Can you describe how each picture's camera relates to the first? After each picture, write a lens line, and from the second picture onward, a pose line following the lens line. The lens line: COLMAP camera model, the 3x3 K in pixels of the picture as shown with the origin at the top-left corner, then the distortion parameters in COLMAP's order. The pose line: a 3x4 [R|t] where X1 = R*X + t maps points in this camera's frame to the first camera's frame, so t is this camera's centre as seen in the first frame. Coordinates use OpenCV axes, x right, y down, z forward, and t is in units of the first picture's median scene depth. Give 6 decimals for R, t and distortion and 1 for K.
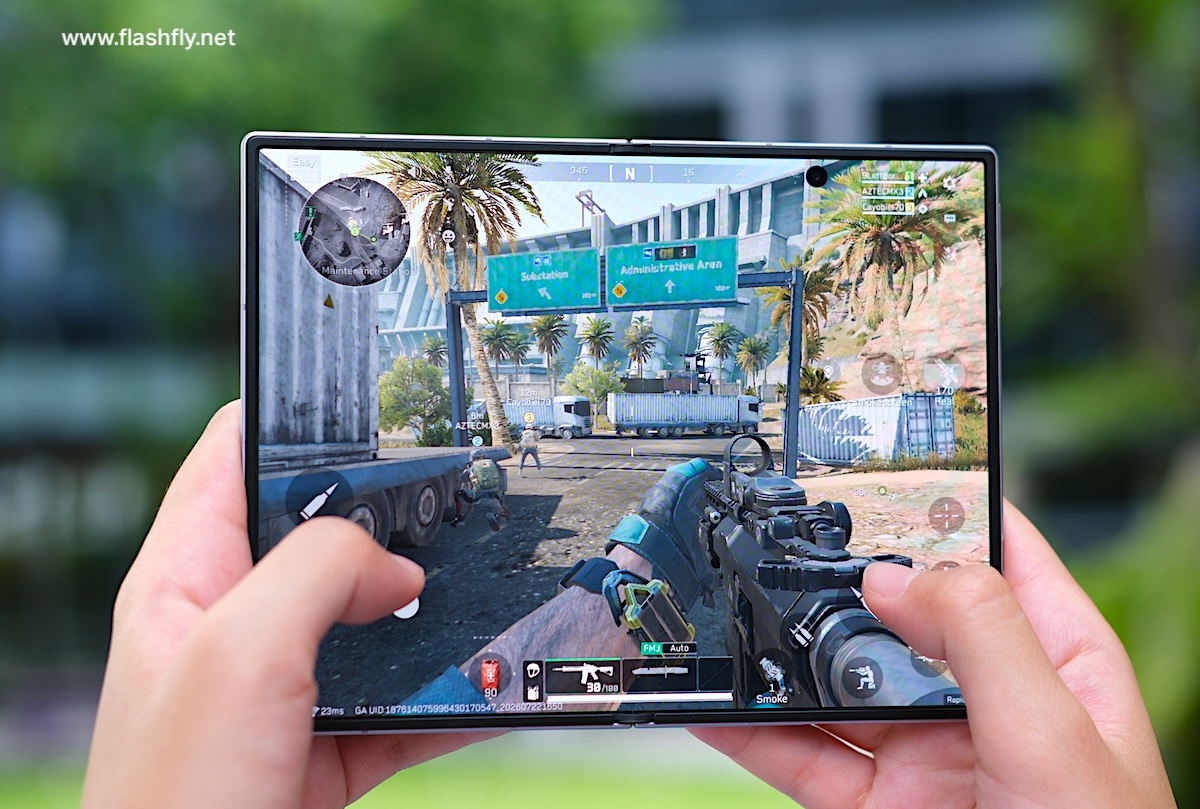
lens RADIAL K [[1836.4, 0, 597.7], [0, 1836.4, 405.5], [0, 0, 1]] dist [0.021152, 0.000000]
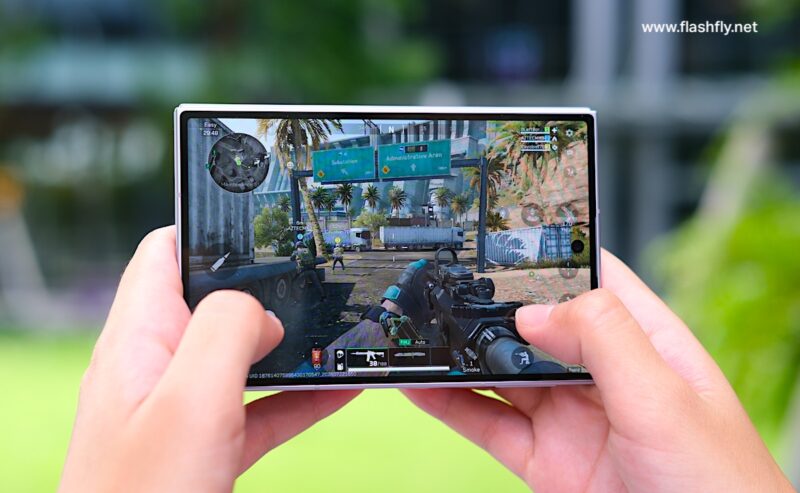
lens RADIAL K [[1207.7, 0, 405.0], [0, 1207.7, 251.4], [0, 0, 1]] dist [0.157010, 0.000000]
pose [[0.999649, -0.006878, 0.025599, -0.000321], [0.006525, 0.999883, 0.013841, 0.001602], [-0.025691, -0.013669, 0.999576, -0.198366]]
